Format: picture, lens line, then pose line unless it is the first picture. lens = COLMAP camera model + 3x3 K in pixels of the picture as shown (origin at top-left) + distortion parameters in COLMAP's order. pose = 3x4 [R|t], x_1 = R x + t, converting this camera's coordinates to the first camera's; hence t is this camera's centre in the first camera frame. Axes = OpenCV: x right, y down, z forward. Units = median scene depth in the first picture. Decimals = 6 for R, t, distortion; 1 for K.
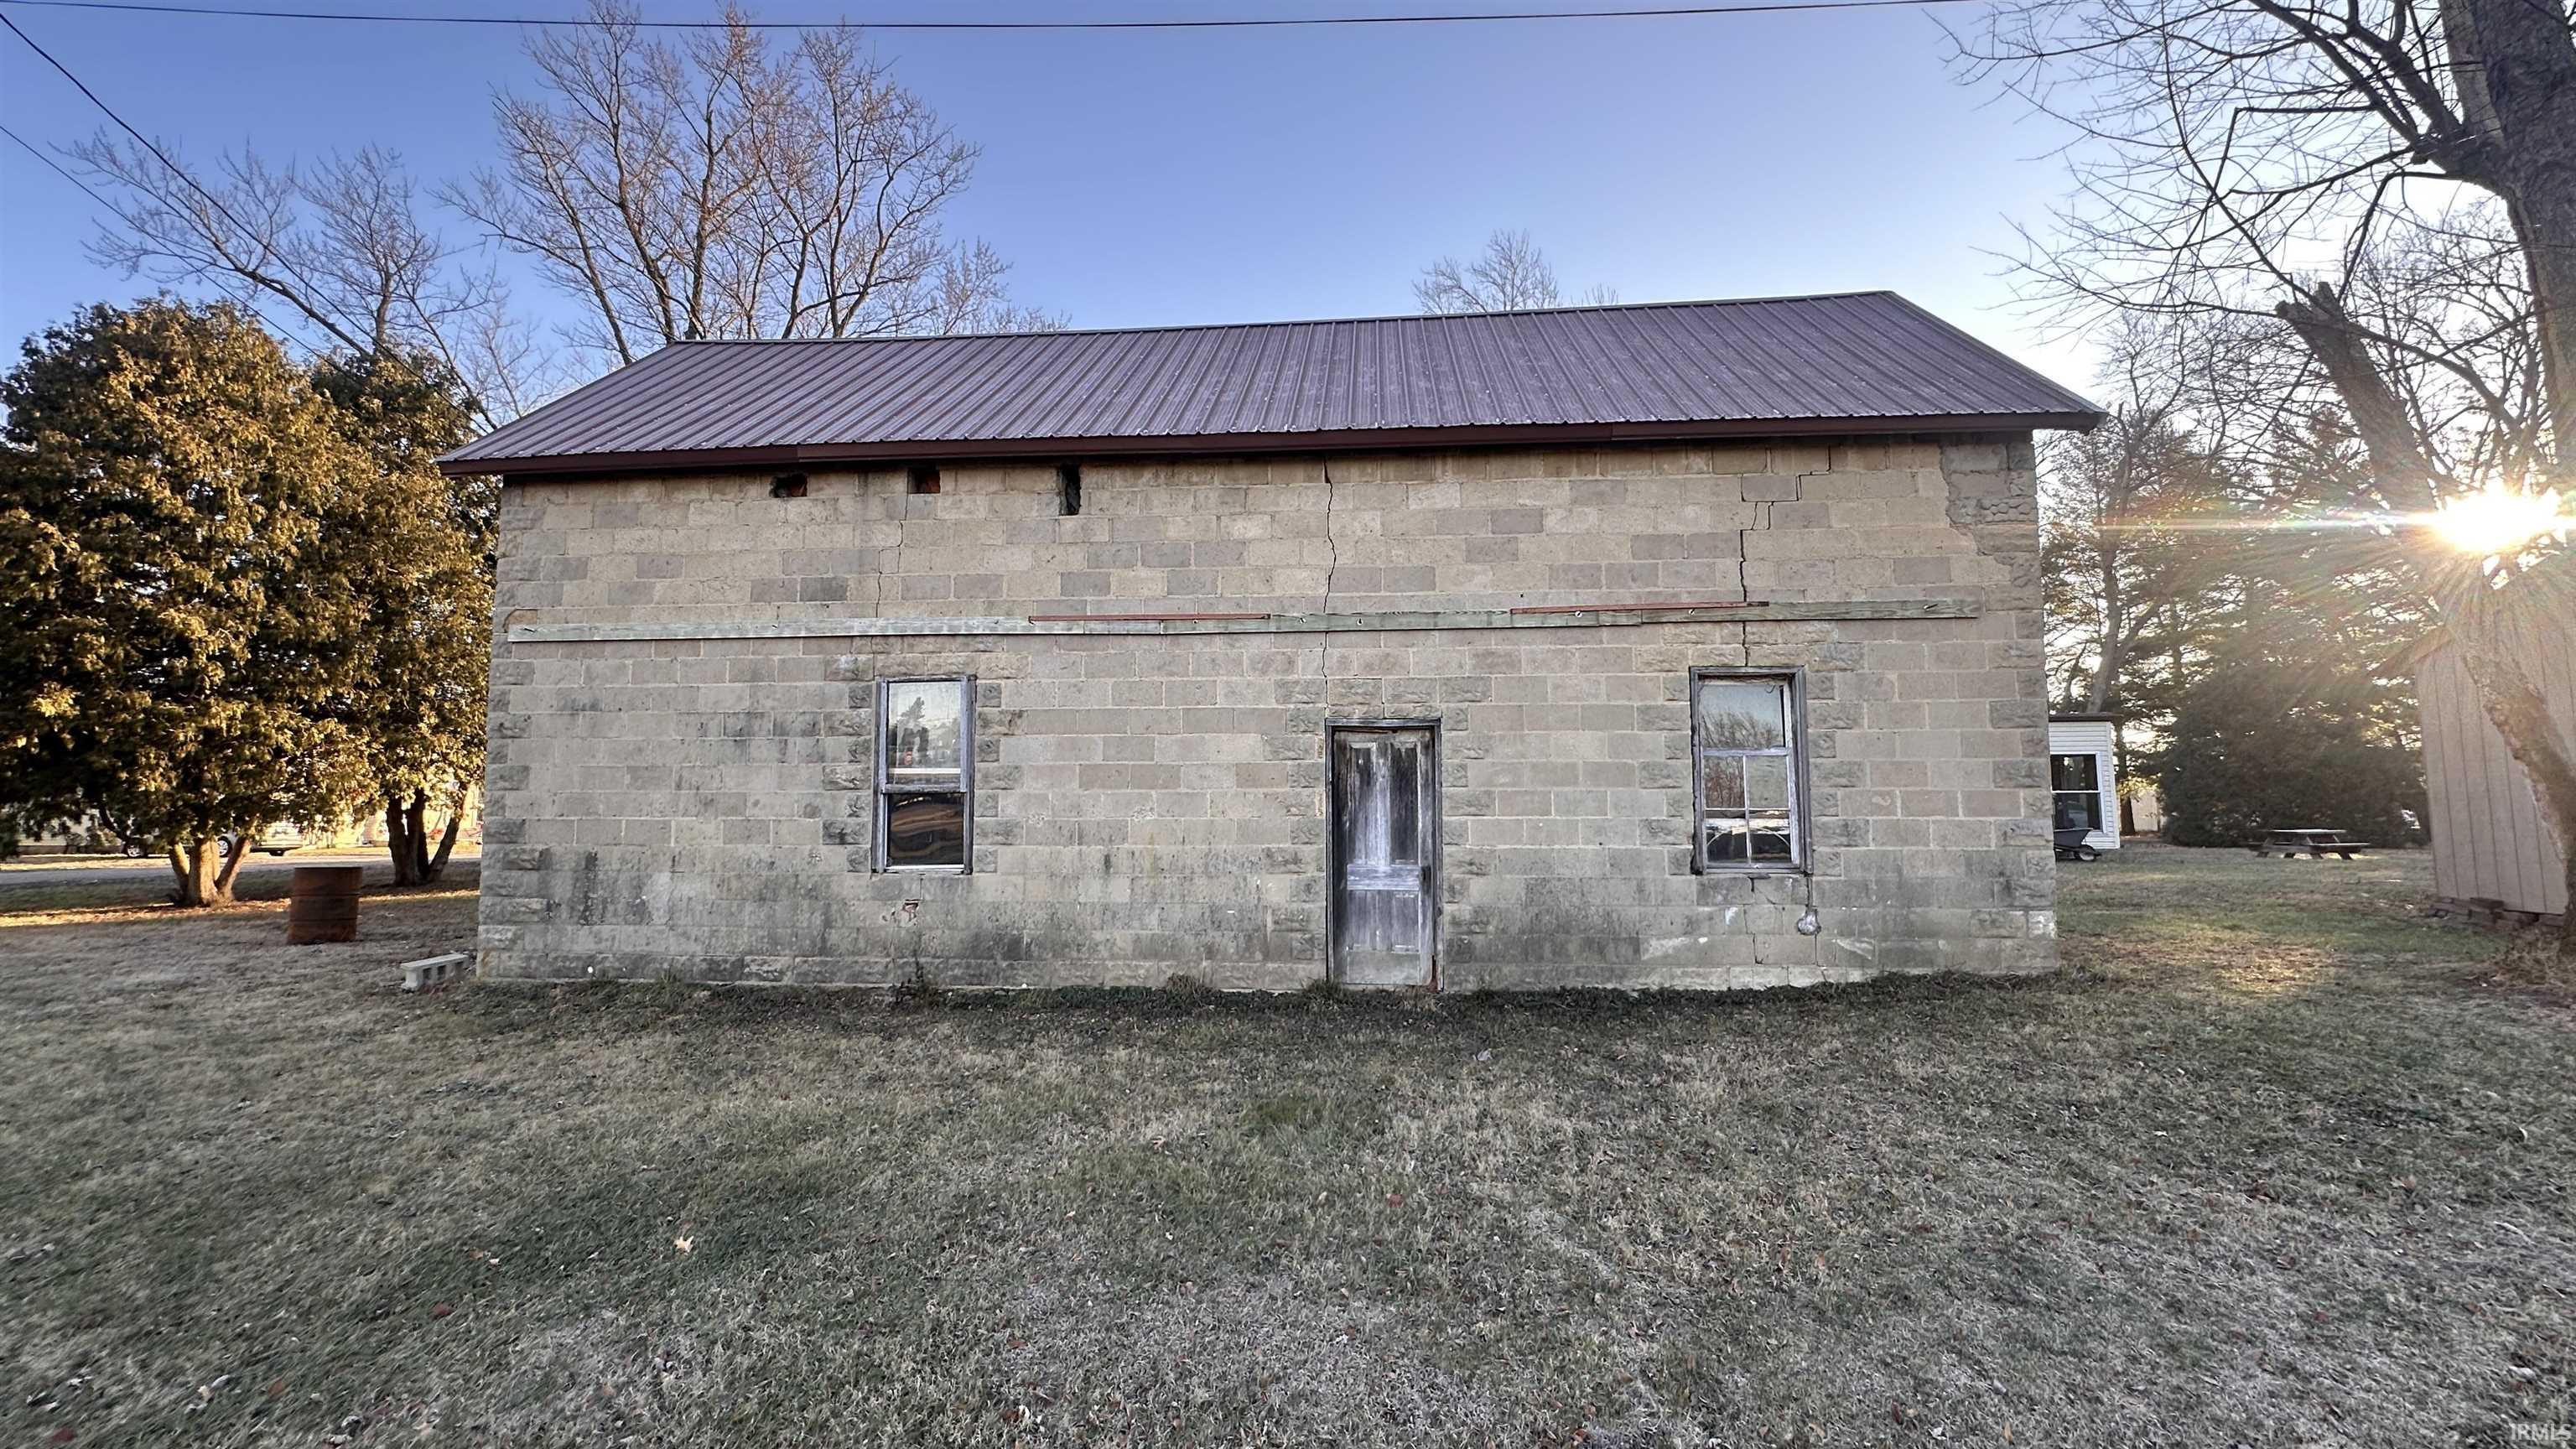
lens RADIAL K [[1027.3, 0, 1288.7], [0, 1027.3, 719.5], [0, 0, 1]] dist [-0.002860, 0.000369]
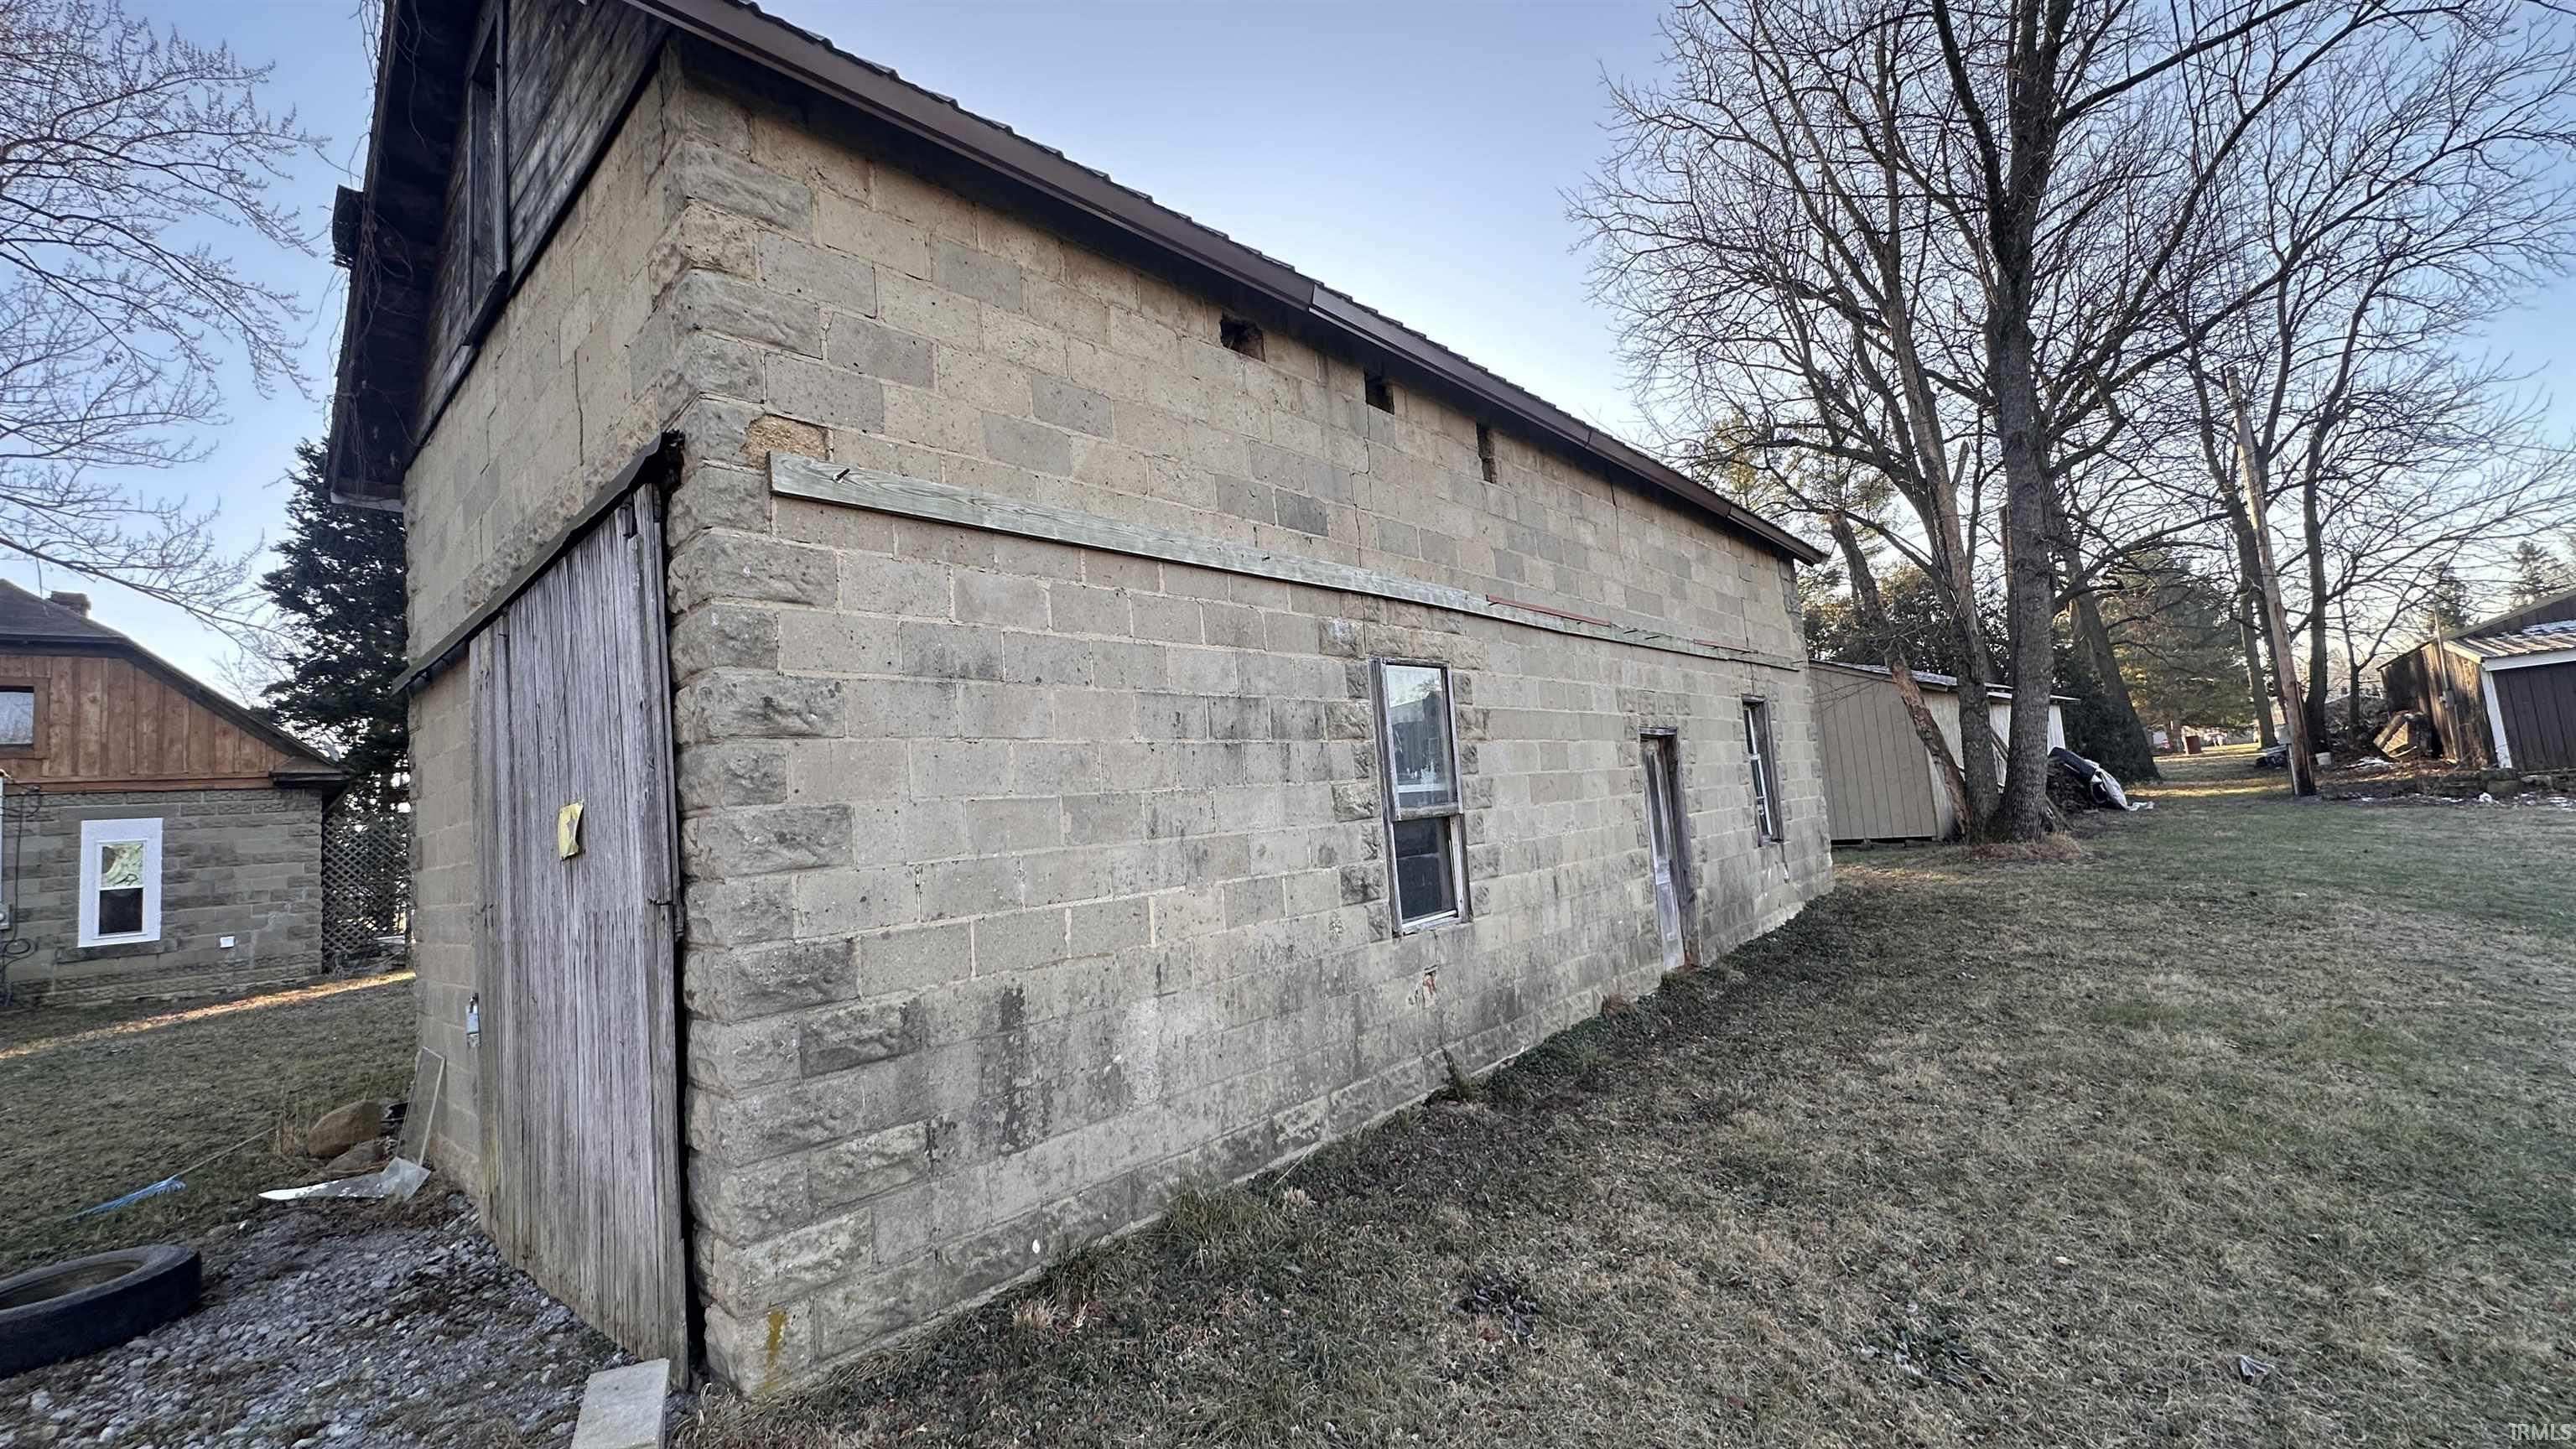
lens RADIAL K [[1027.3, 0, 1291.9], [0, 1027.3, 723.6], [0, 0, 1]] dist [-0.002860, 0.000369]
pose [[0.598210, 0.024259, 0.800972, -0.984627], [0.013457, 0.999097, -0.040311, 0.032163], [-0.801226, 0.034893, 0.597343, 0.630259]]
